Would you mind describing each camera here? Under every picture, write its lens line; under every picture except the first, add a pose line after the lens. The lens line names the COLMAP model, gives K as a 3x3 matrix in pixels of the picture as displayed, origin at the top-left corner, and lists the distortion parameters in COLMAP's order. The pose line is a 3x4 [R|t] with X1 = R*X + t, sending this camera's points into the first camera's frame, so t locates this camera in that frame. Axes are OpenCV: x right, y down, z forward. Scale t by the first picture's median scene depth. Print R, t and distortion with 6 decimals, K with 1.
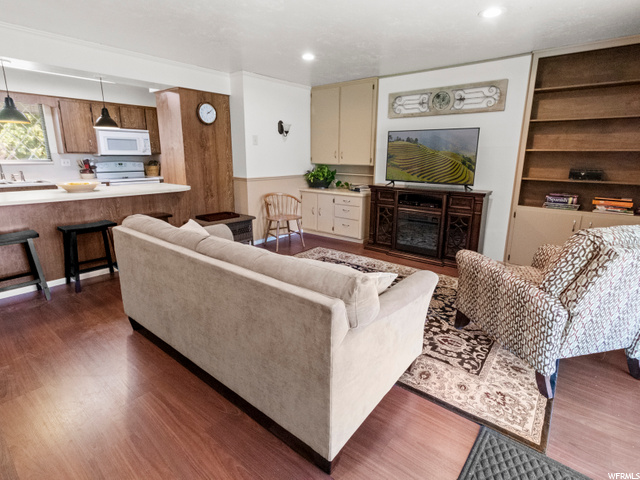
lens RADIAL K [[337.5, 0, 318.2], [0, 337.5, 237.0], [0, 0, 1]] dist [0.000222, 0.003325]
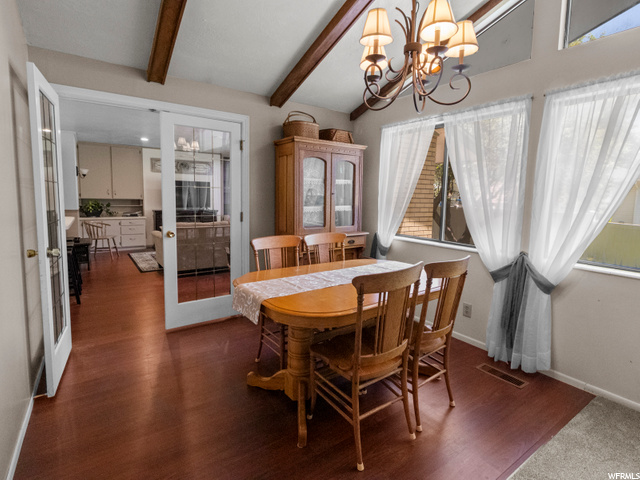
lens RADIAL K [[337.5, 0, 317.4], [0, 337.5, 235.9], [0, 0, 1]] dist [0.000222, 0.003325]
pose [[0.274998, -0.117075, 0.954290, -1.224758], [0.210402, 0.975828, 0.059086, 0.038553], [-0.938140, 0.184536, 0.292983, -0.220935]]
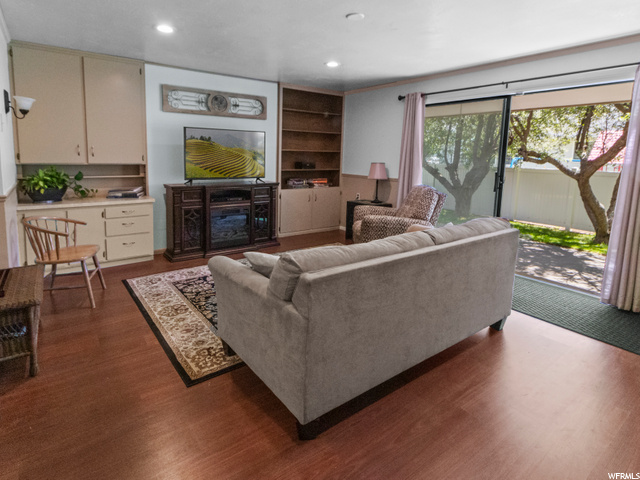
lens RADIAL K [[353.6, 0, 303.6], [0, 353.6, 199.7], [0, 0, 1]] dist [0.006201, -0.001318]
pose [[0.245228, -0.127194, 0.961085, -0.622510], [0.213991, 0.974006, 0.074303, -0.115710], [-0.945553, 0.187443, 0.266072, 0.448515]]
